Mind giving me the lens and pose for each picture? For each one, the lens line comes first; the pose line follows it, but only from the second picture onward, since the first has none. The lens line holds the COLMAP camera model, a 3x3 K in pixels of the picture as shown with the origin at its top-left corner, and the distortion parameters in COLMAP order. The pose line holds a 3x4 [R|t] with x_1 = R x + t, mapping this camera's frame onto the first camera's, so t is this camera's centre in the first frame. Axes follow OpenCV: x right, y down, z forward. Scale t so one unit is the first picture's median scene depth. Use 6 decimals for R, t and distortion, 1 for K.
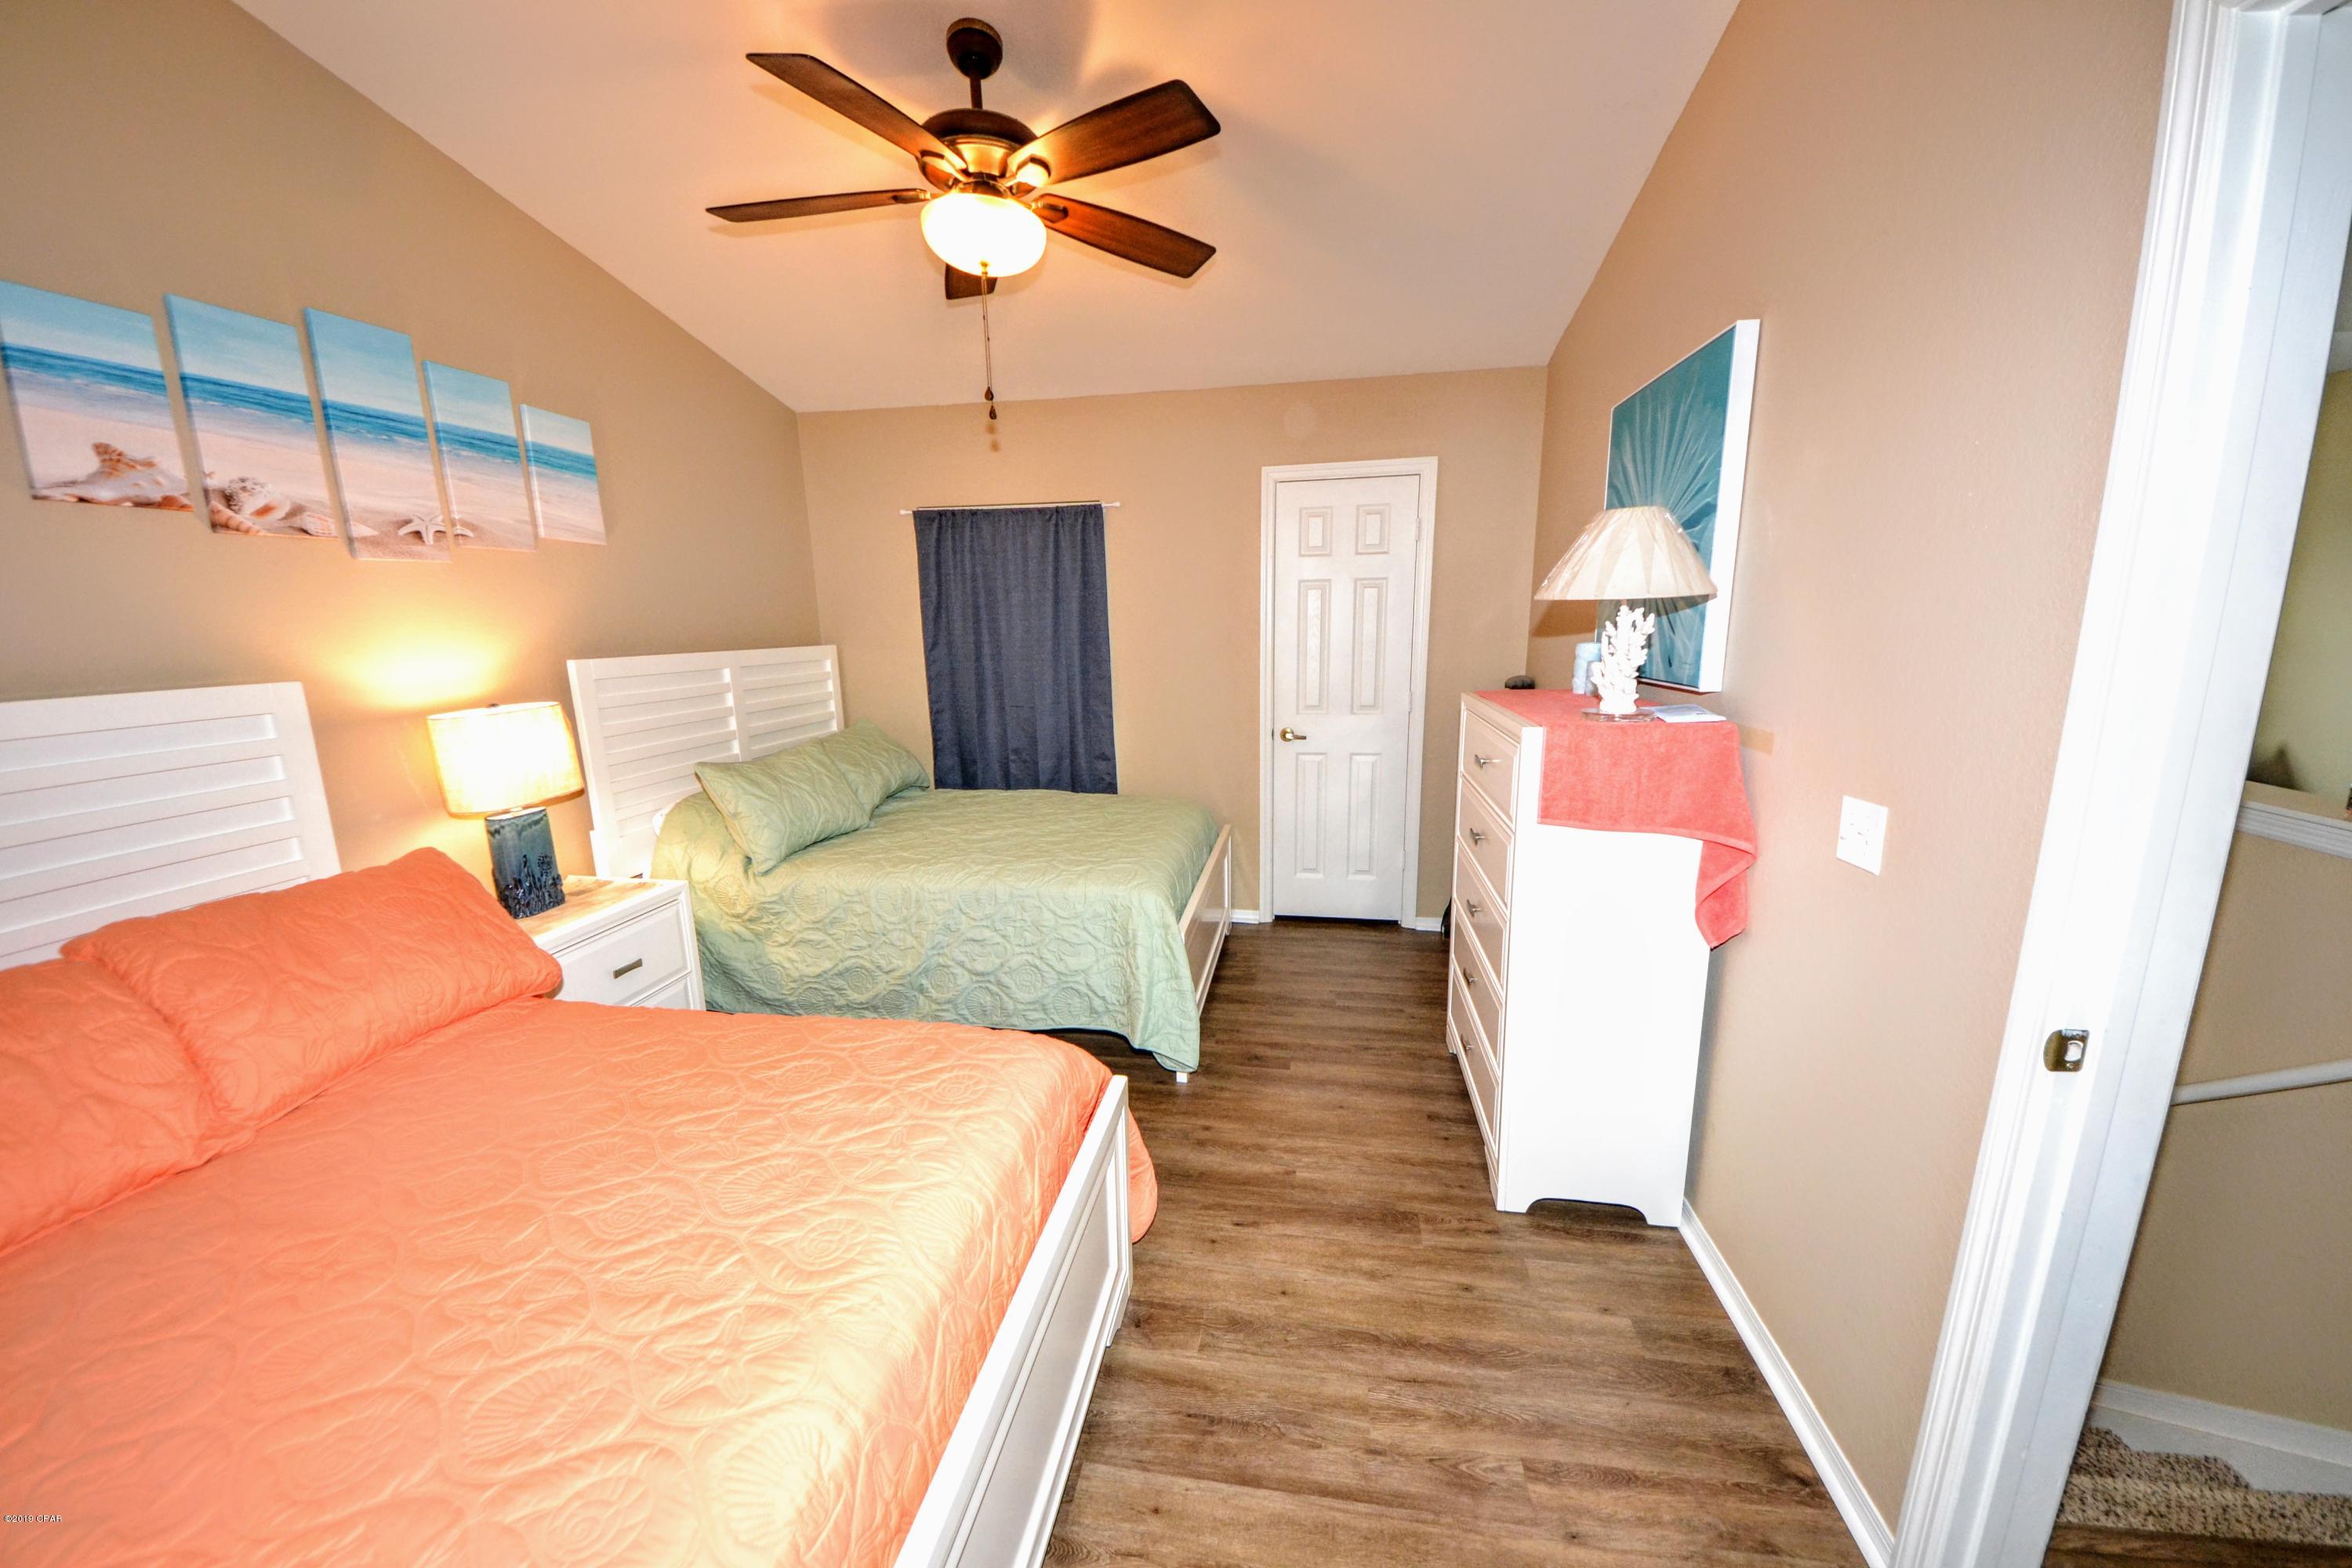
lens RADIAL K [[866.1, 0, 1169.5], [0, 866.1, 788.1], [0, 0, 1]] dist [0.035132, -0.023911]
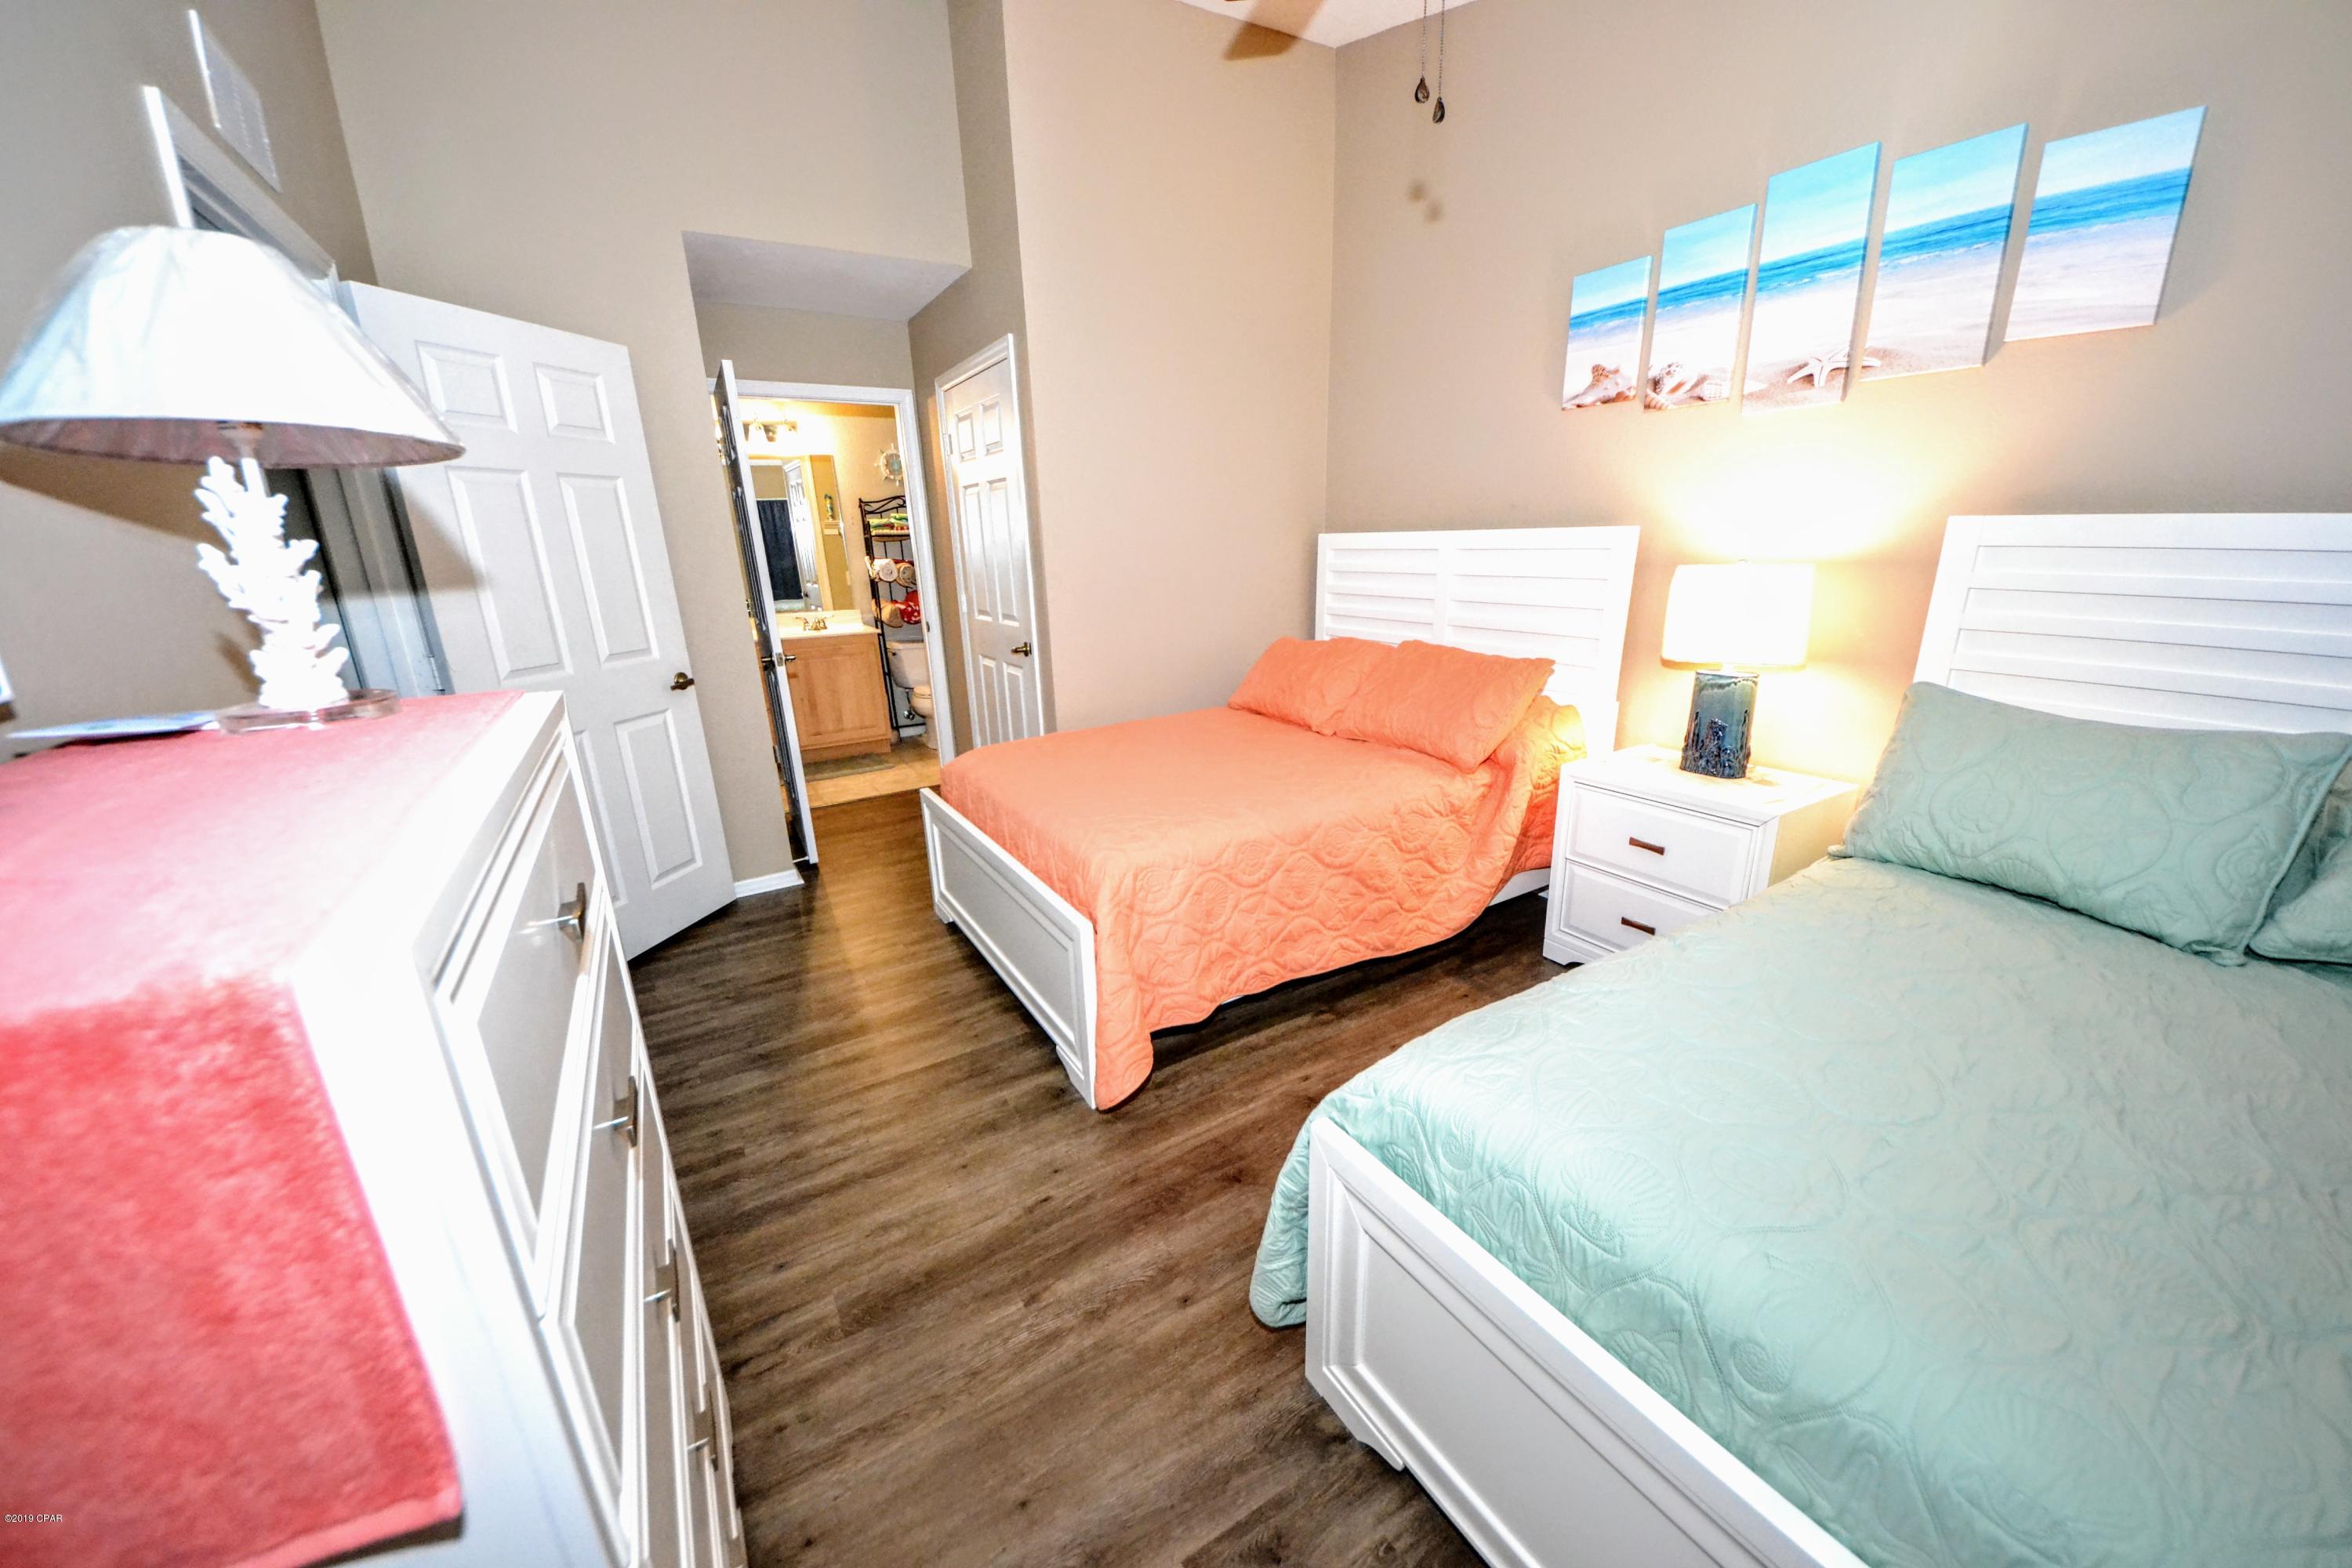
lens RADIAL K [[866.1, 0, 1169.5], [0, 866.1, 788.1], [0, 0, 1]] dist [0.035132, -0.023911]
pose [[-0.768782, 0.220981, -0.600118, 0.432431], [-0.081532, 0.896876, 0.434702, -0.277510], [0.634292, 0.383120, -0.671485, 1.557841]]
